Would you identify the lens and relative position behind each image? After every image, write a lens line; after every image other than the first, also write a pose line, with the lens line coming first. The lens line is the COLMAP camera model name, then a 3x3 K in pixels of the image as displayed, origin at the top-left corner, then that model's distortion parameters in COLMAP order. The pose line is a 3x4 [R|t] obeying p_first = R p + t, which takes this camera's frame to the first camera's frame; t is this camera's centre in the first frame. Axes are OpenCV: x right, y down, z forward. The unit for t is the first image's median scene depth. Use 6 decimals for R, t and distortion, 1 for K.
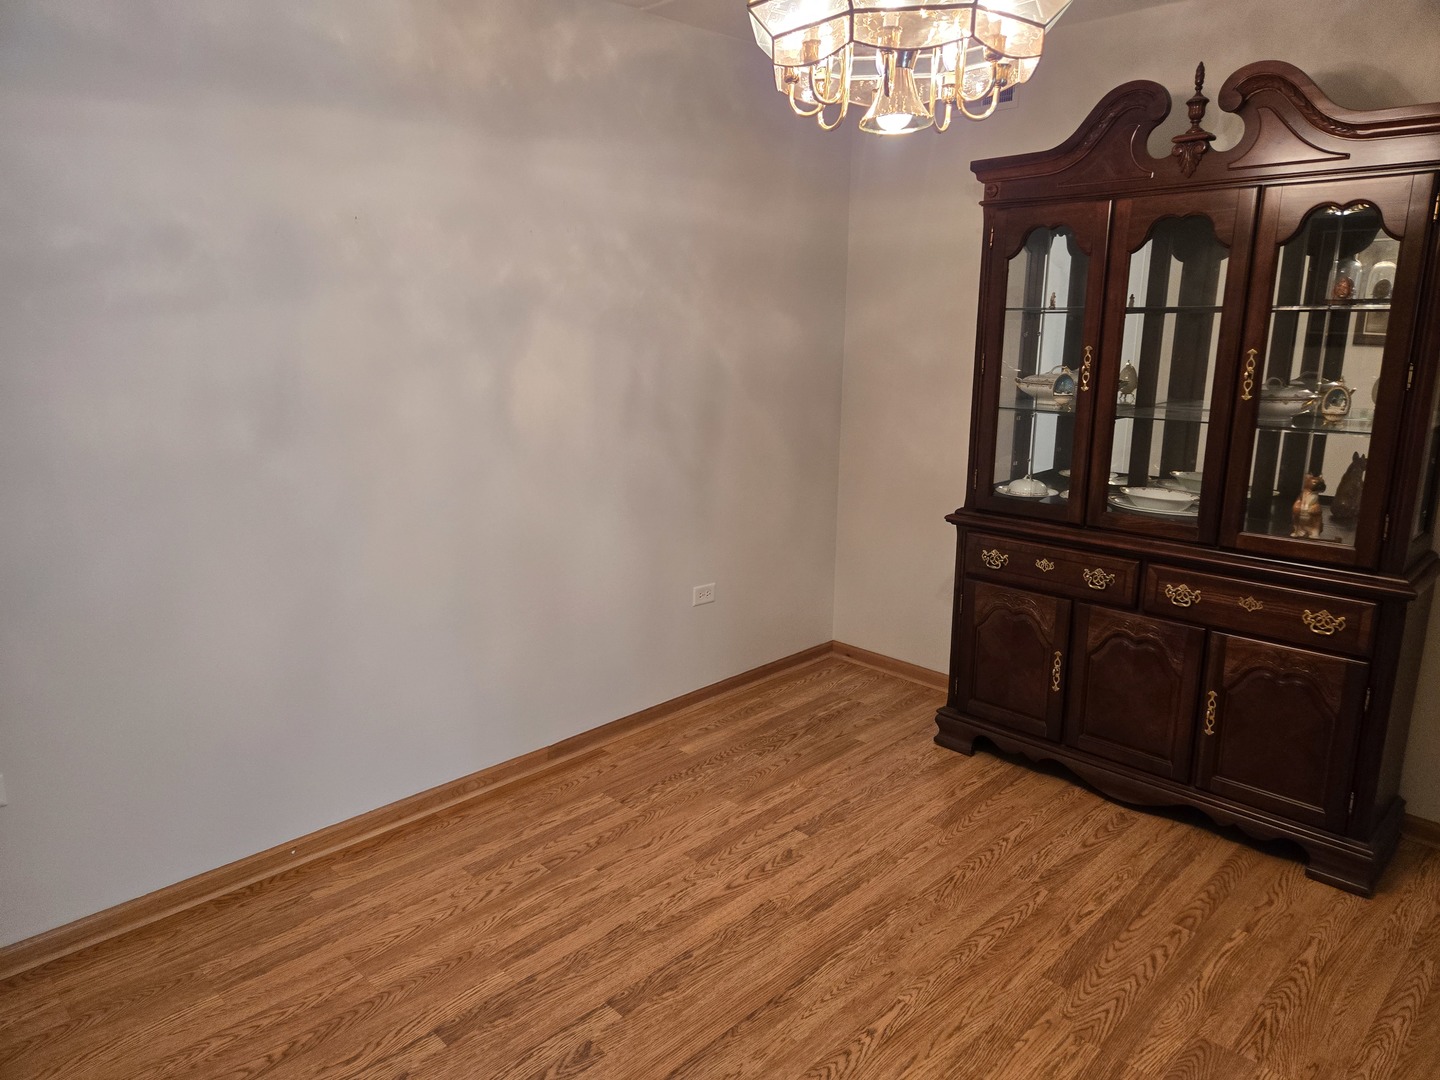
lens RADIAL K [[958.1, 0, 713.9], [0, 958.1, 547.7], [0, 0, 1]] dist [0.066734, -0.057309]
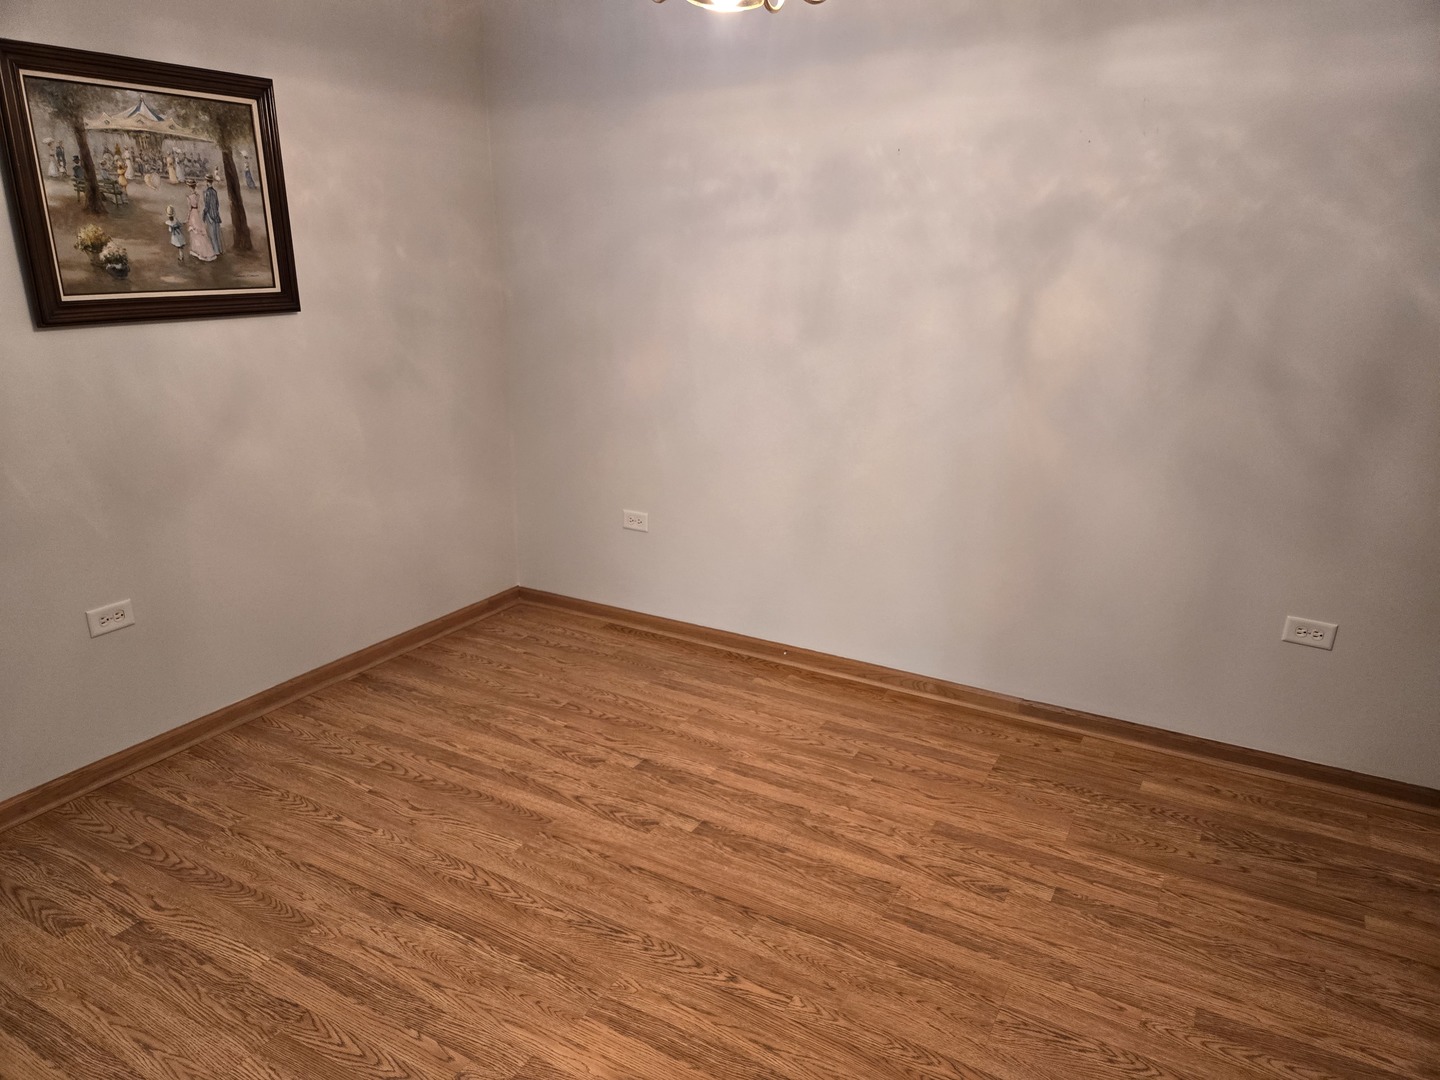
lens RADIAL K [[958.1, 0, 713.9], [0, 958.1, 547.7], [0, 0, 1]] dist [0.066734, -0.057309]
pose [[0.277127, 0.283065, -0.918191, 0.725122], [-0.240471, 0.945640, 0.218949, -0.088902], [0.930255, 0.160121, 0.330132, 0.470454]]
